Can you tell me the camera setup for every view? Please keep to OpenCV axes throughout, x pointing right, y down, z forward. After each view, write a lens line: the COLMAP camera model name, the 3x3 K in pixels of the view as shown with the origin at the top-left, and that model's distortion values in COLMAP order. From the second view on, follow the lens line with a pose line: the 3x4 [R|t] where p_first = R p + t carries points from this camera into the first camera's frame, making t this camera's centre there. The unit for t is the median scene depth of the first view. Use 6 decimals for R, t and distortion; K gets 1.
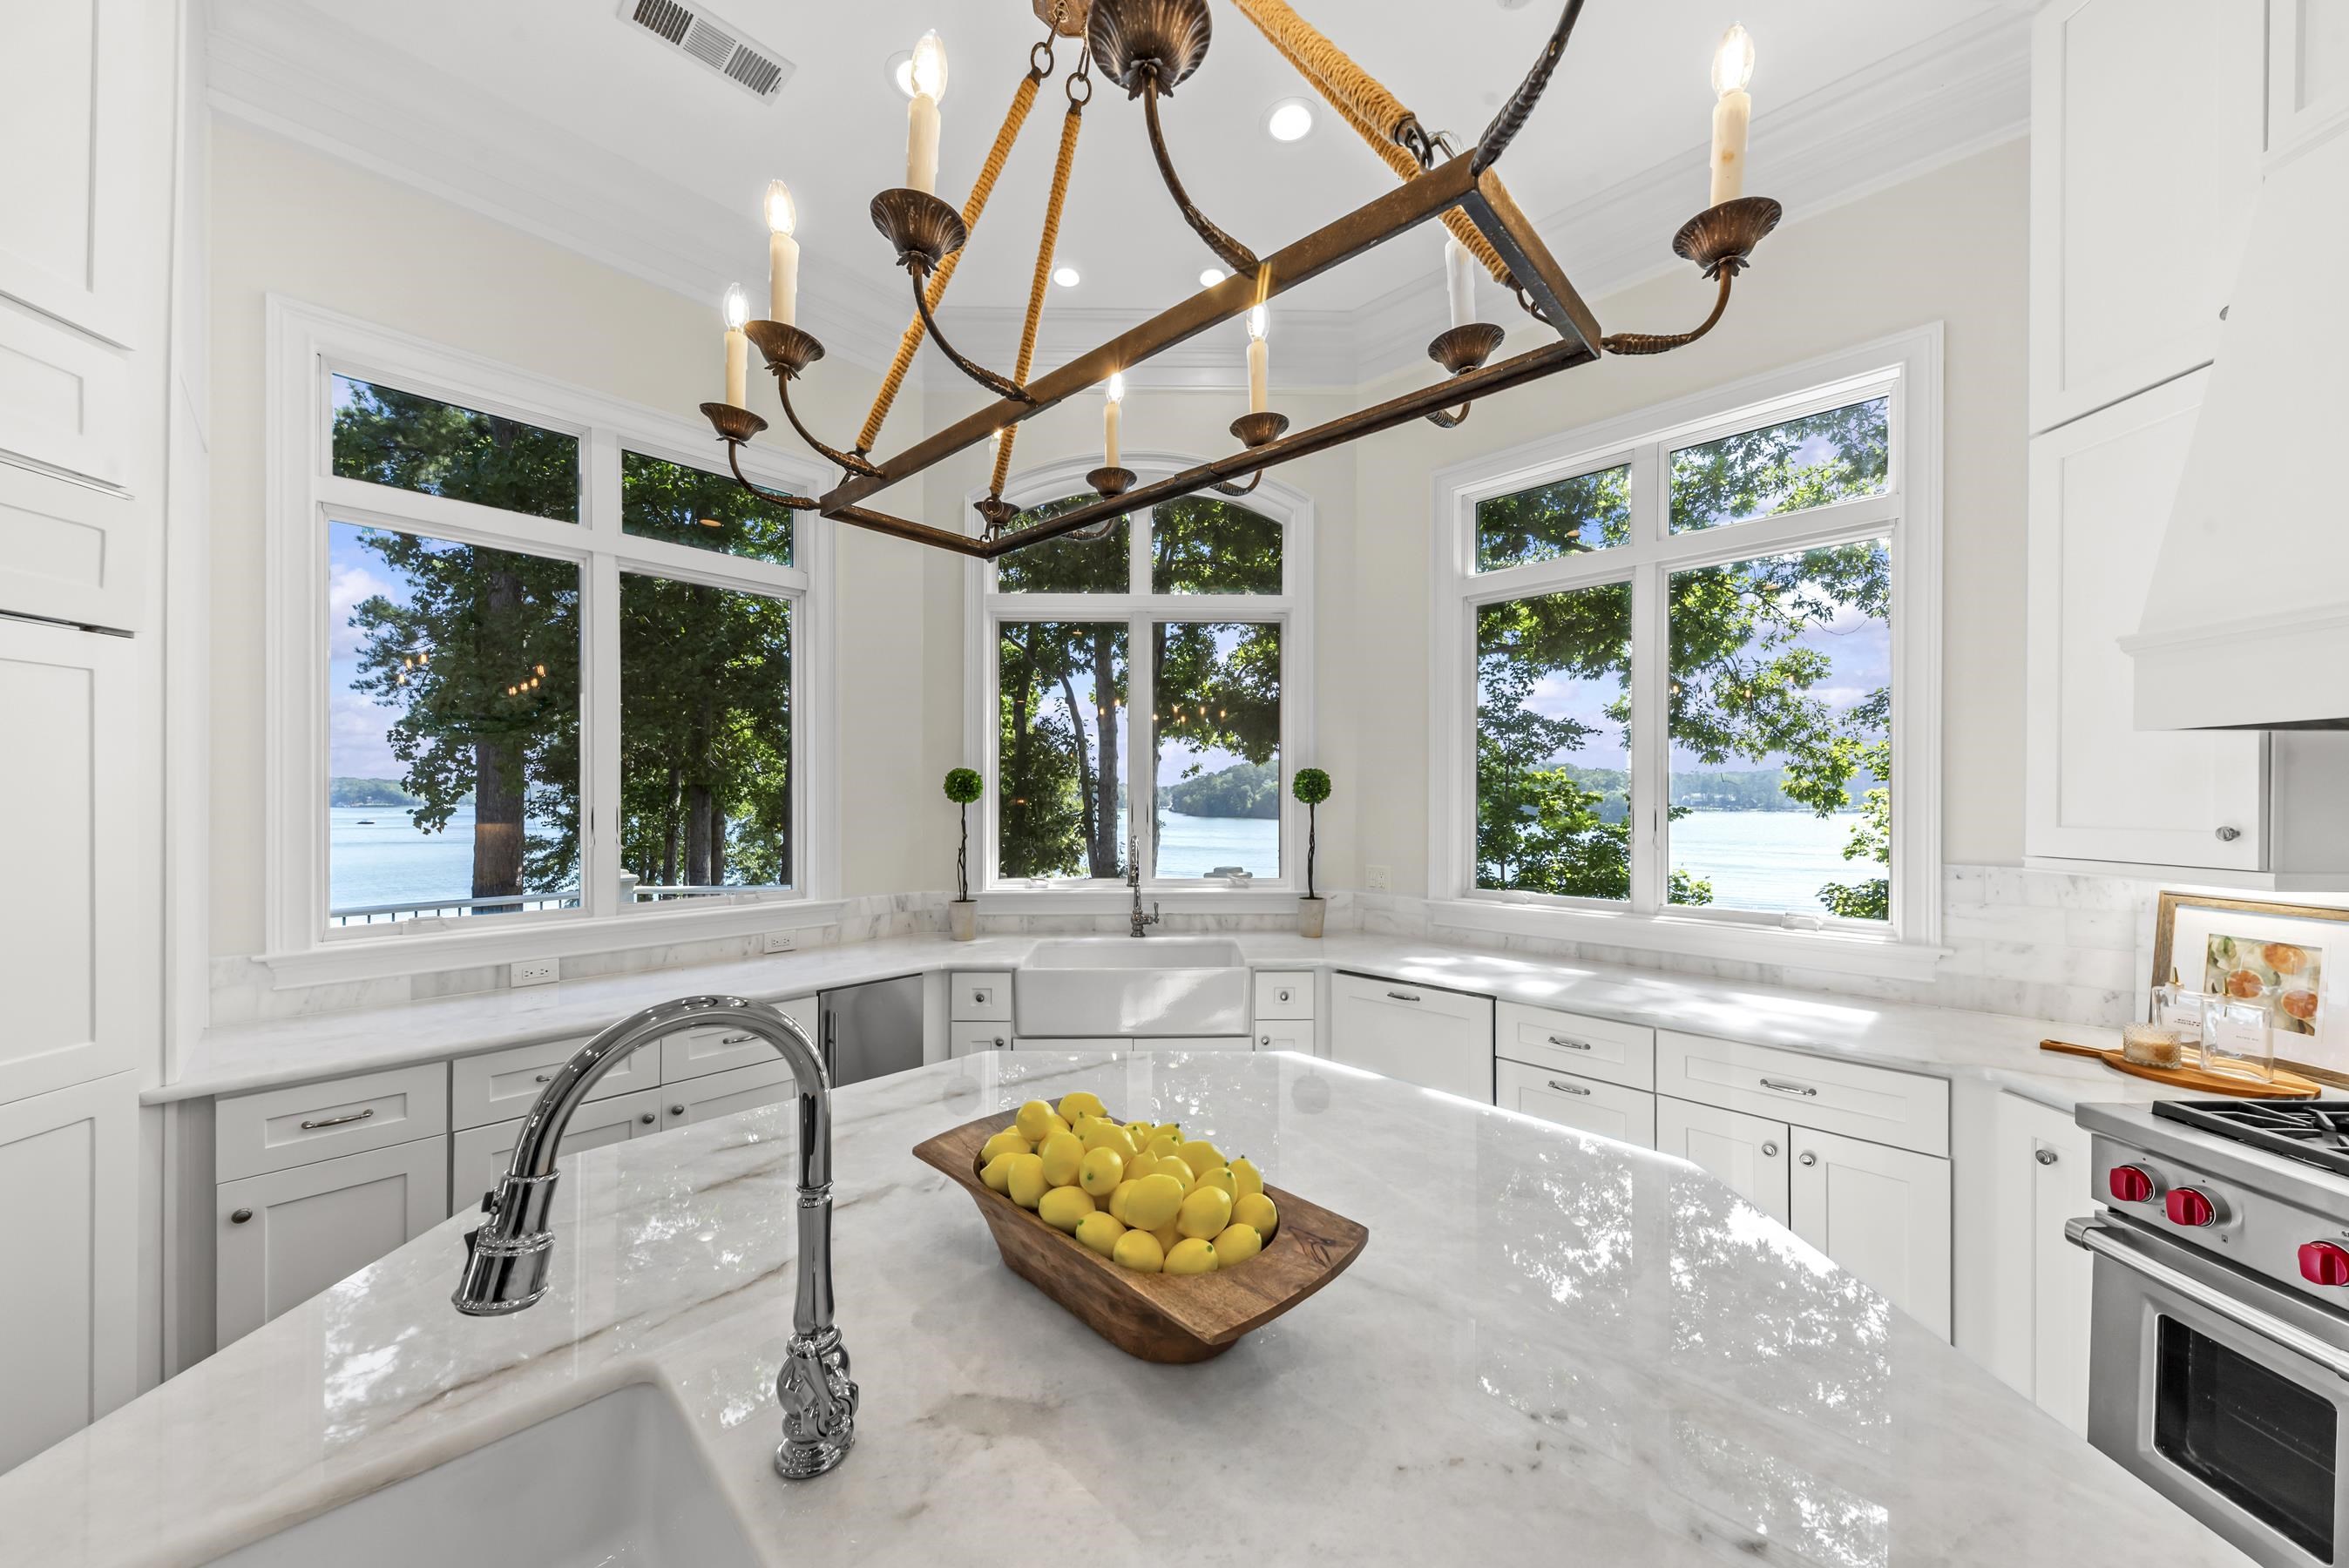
lens RADIAL K [[839.3, 0, 1161.2], [0, 839.3, 804.2], [0, 0, 1]] dist [0.003198, 0.000137]
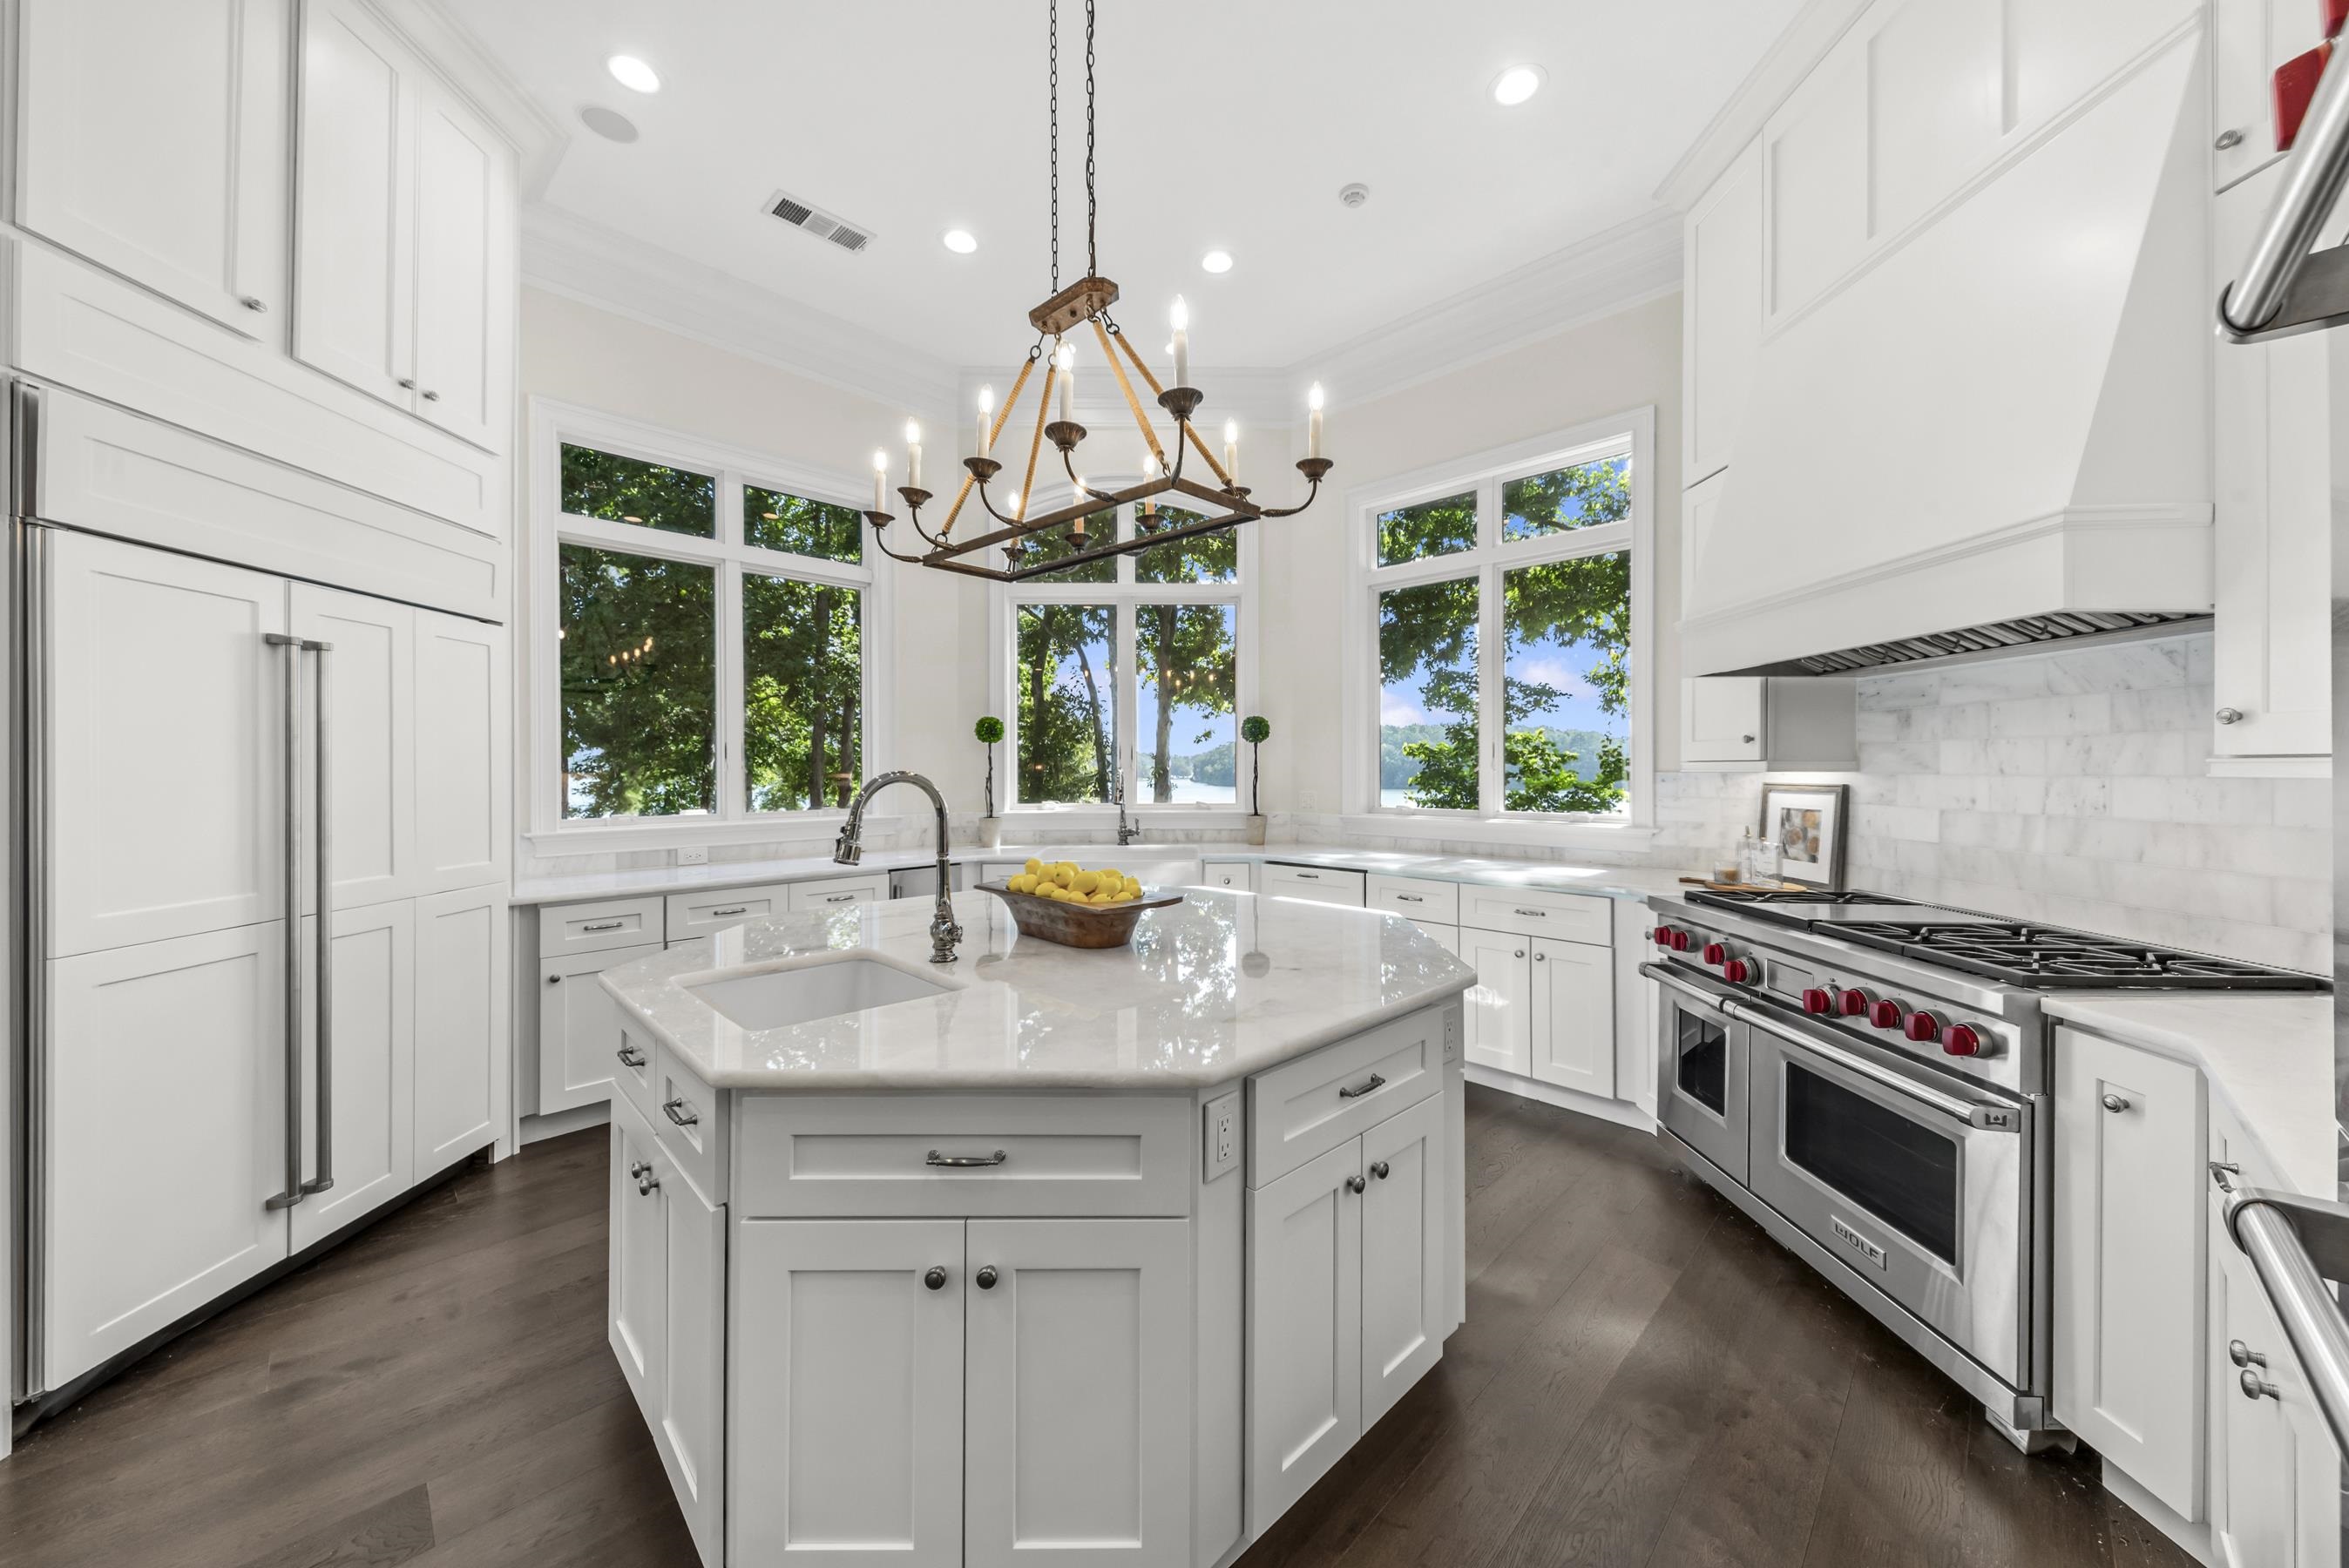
lens RADIAL K [[838.2, 0, 1179.0], [0, 838.2, 774.4], [0, 0, 1]] dist [0.001710, -0.000065]
pose [[0.999993, -0.003495, -0.001329, 0.059557], [0.003498, 0.999992, 0.002125, 0.043957], [0.001322, -0.002130, 0.999997, -0.301125]]
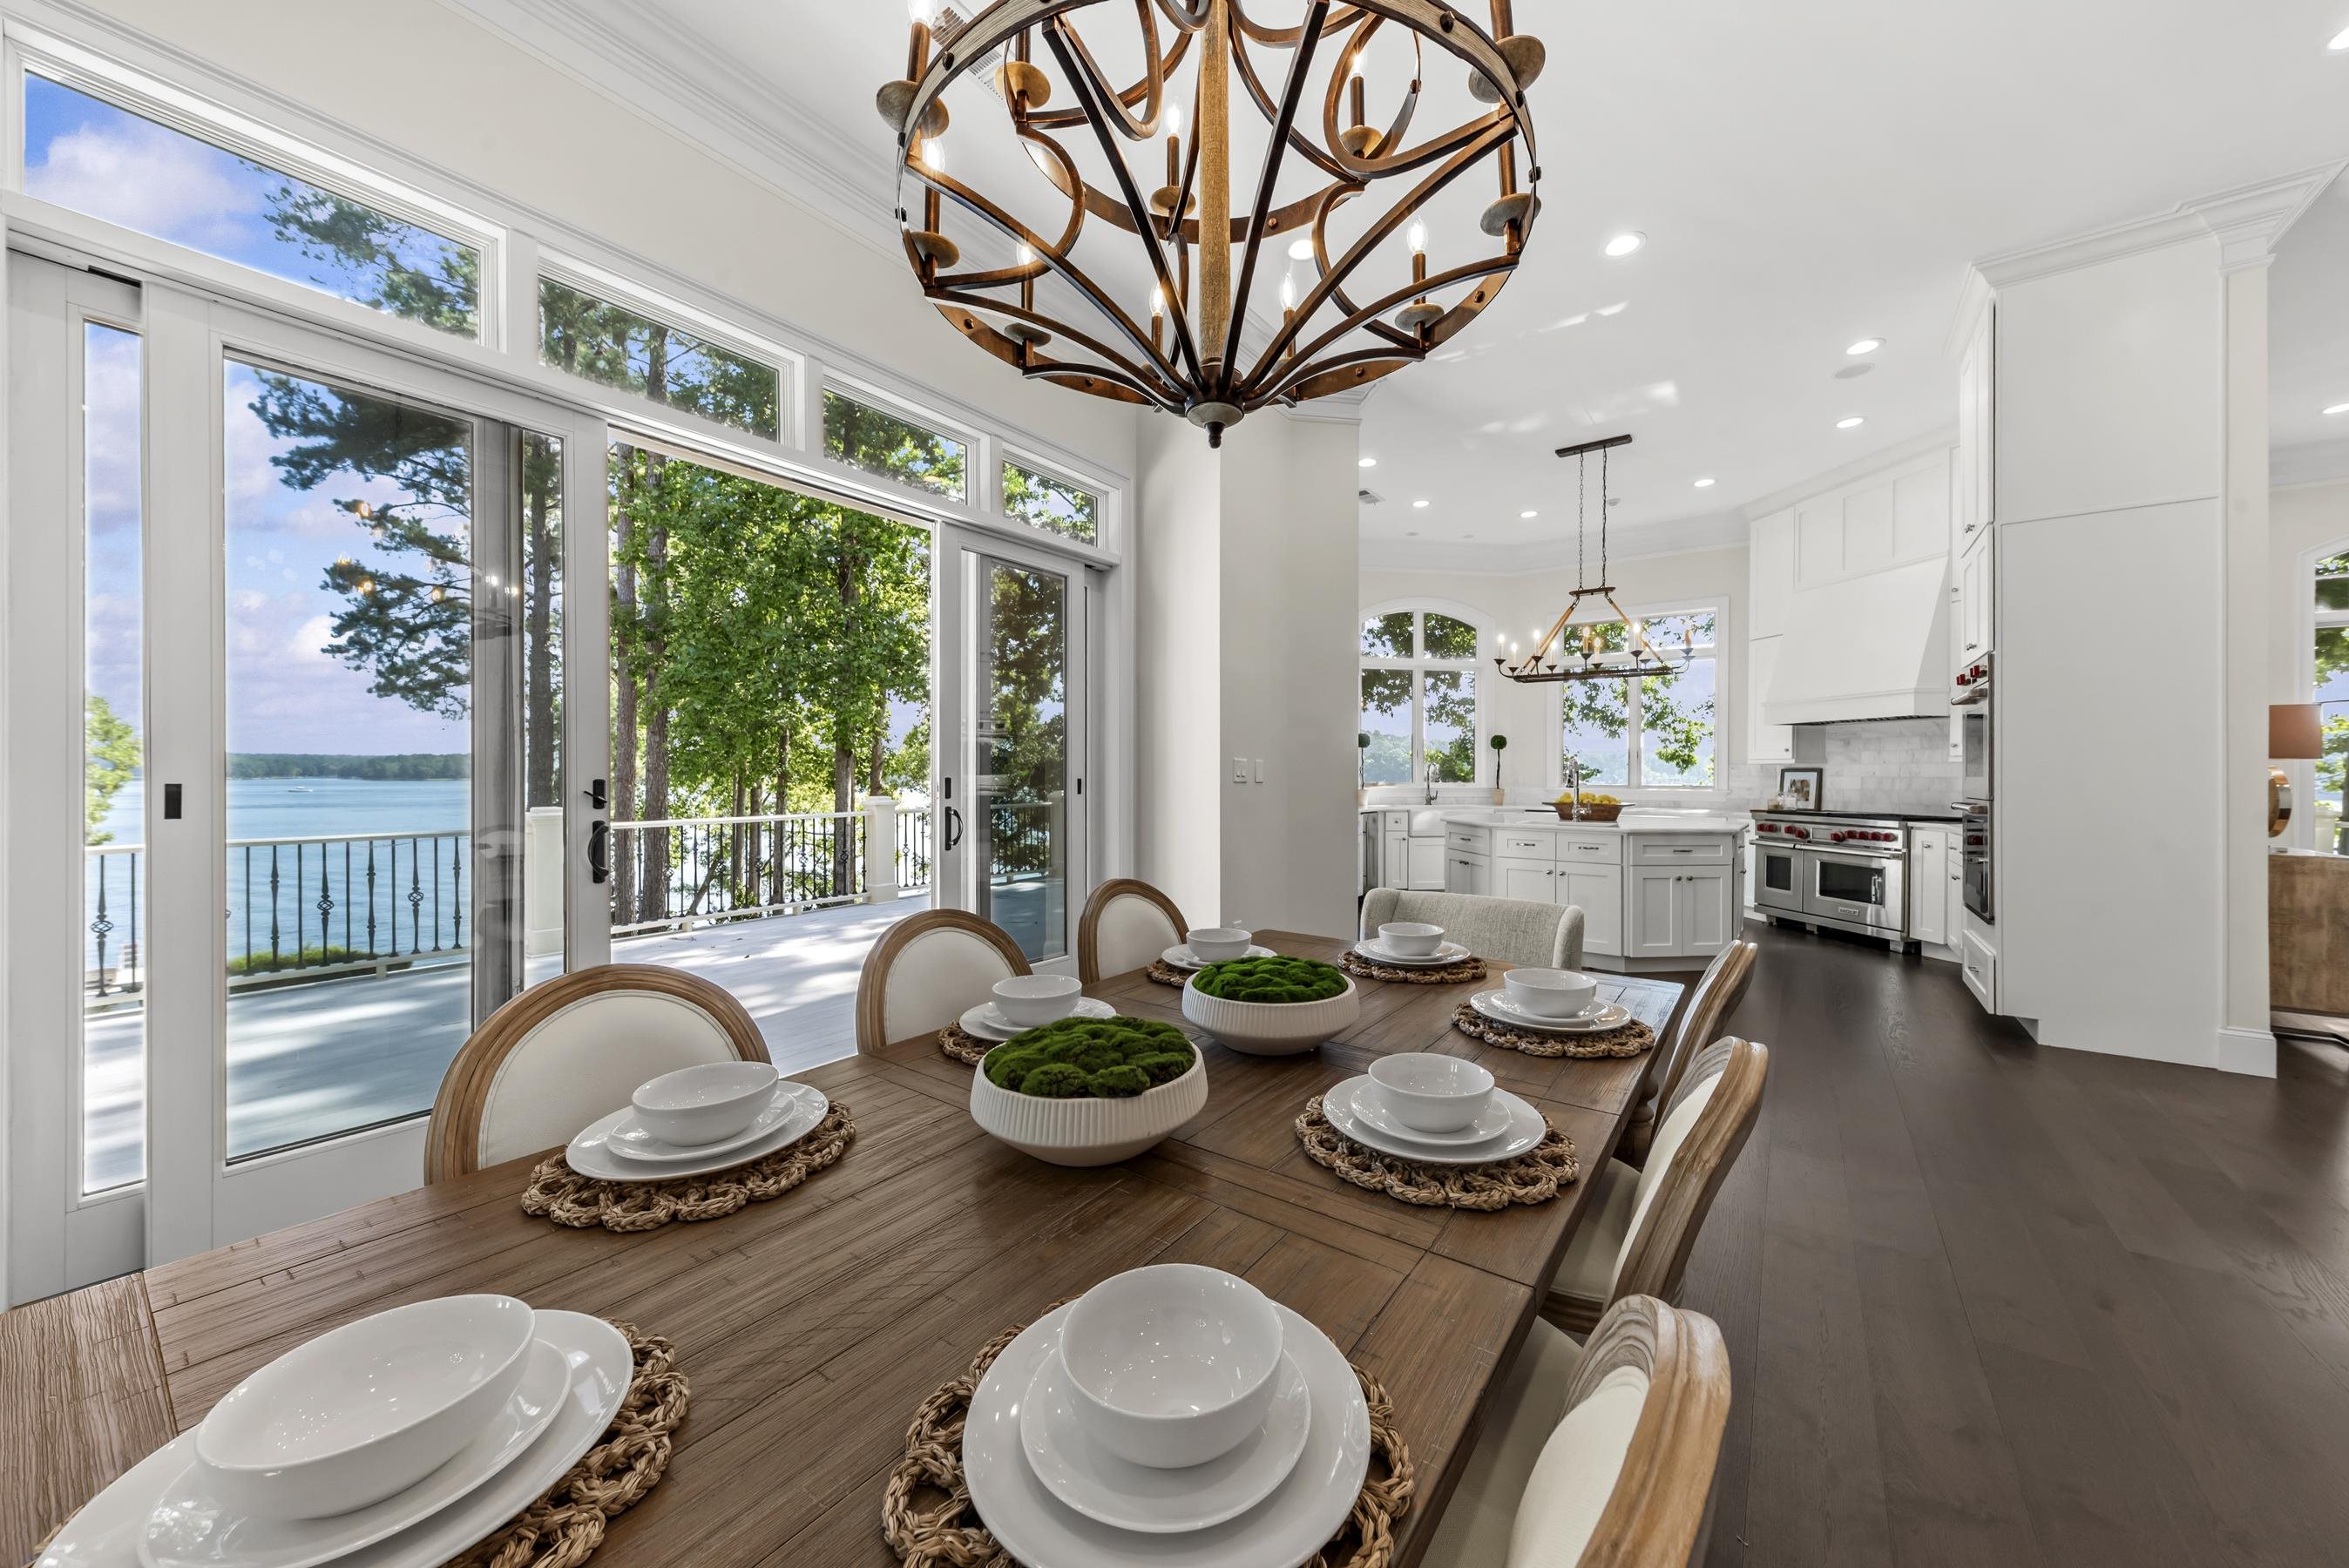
lens RADIAL K [[820.5, 0, 1198.0], [0, 820.5, 781.8], [0, 0, 1]] dist [0.002217, -0.000162]
pose [[0.989476, -0.000024, 0.144697, -0.974487], [-0.000465, 0.999994, 0.003348, 0.080209], [-0.144696, -0.003380, 0.989470, -1.150249]]
